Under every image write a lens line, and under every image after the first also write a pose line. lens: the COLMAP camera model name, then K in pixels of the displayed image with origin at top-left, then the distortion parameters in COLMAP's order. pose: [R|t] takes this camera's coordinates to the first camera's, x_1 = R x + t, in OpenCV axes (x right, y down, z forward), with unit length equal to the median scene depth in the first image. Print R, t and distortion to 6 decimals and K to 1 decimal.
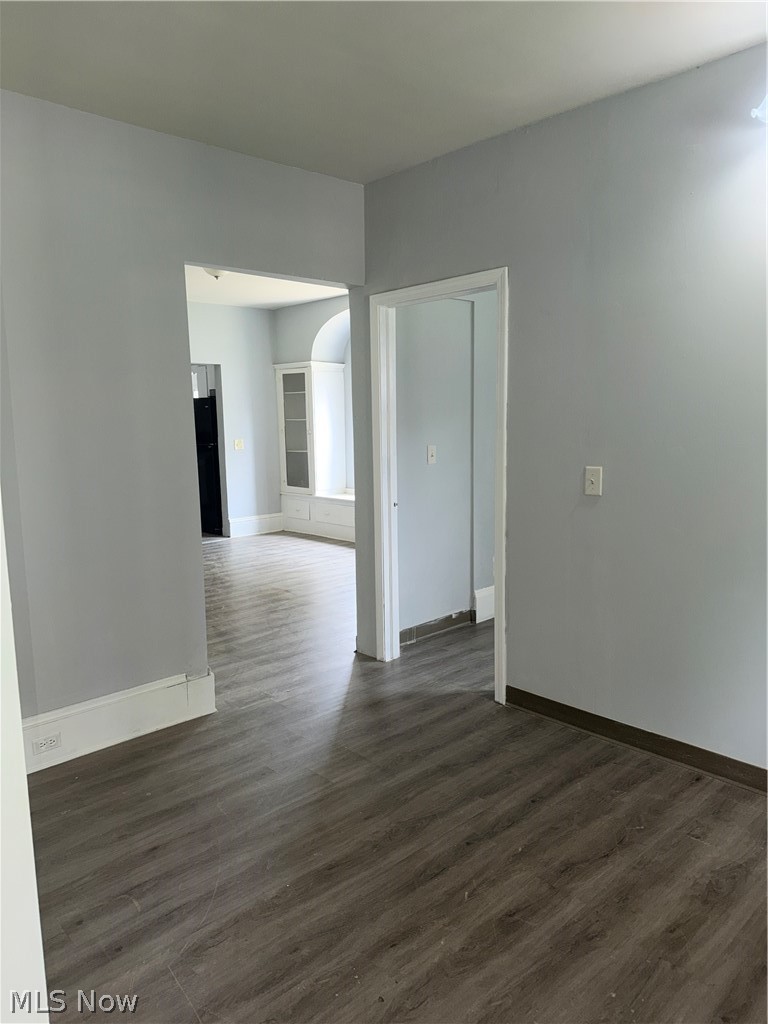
lens RADIAL K [[702.1, 0, 388.9], [0, 702.1, 518.1], [0, 0, 1]] dist [0.050543, 0.000367]
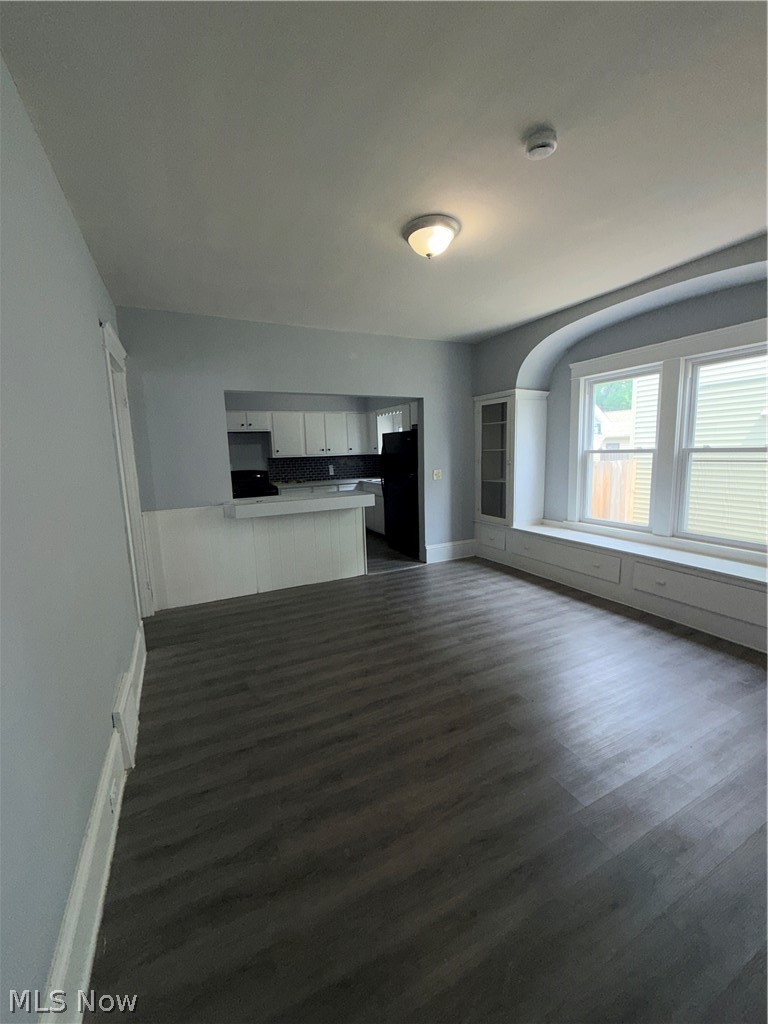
lens RADIAL K [[411.2, 0, 385.2], [0, 411.2, 510.6], [0, 0, 1]] dist [0.002162, 0.000067]
pose [[0.952678, 0.034194, -0.302052, -0.098980], [-0.032371, 0.999415, 0.011040, -0.054331], [0.302253, -0.000740, 0.953227, 0.388415]]
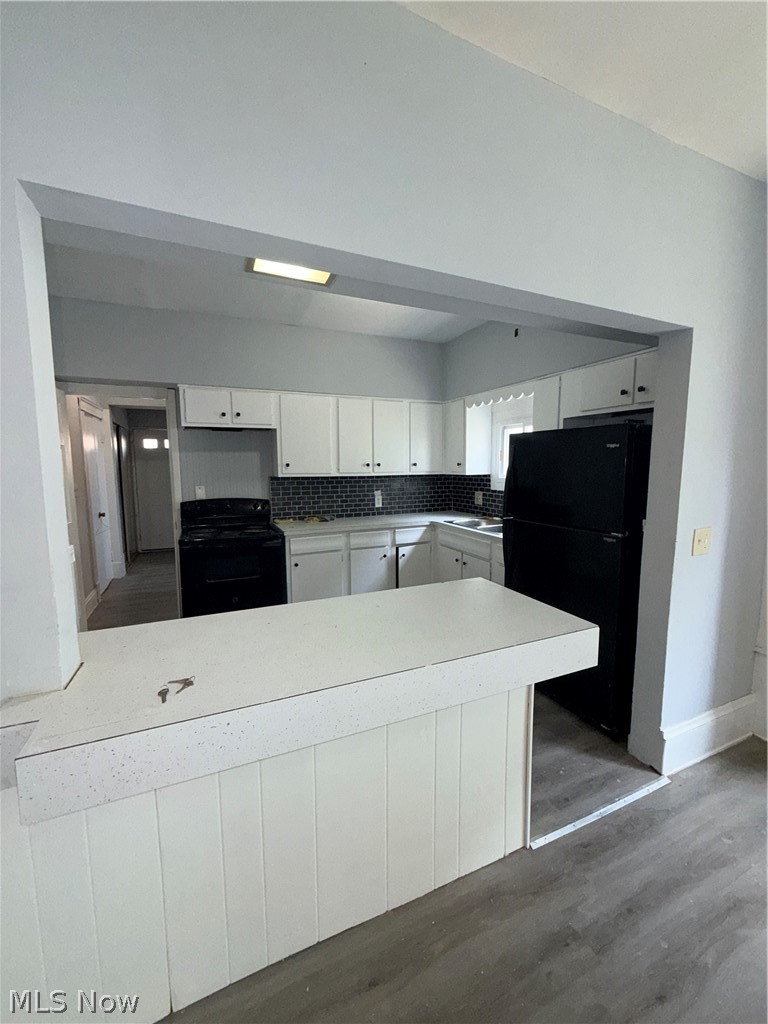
lens RADIAL K [[411.2, 0, 382.4], [0, 411.2, 511.7], [0, 0, 1]] dist [0.002162, 0.000067]
pose [[0.937922, 0.054012, -0.342616, -0.294162], [-0.063737, 0.997819, -0.017181, -0.103088], [0.340941, 0.037952, 0.939318, 0.708614]]
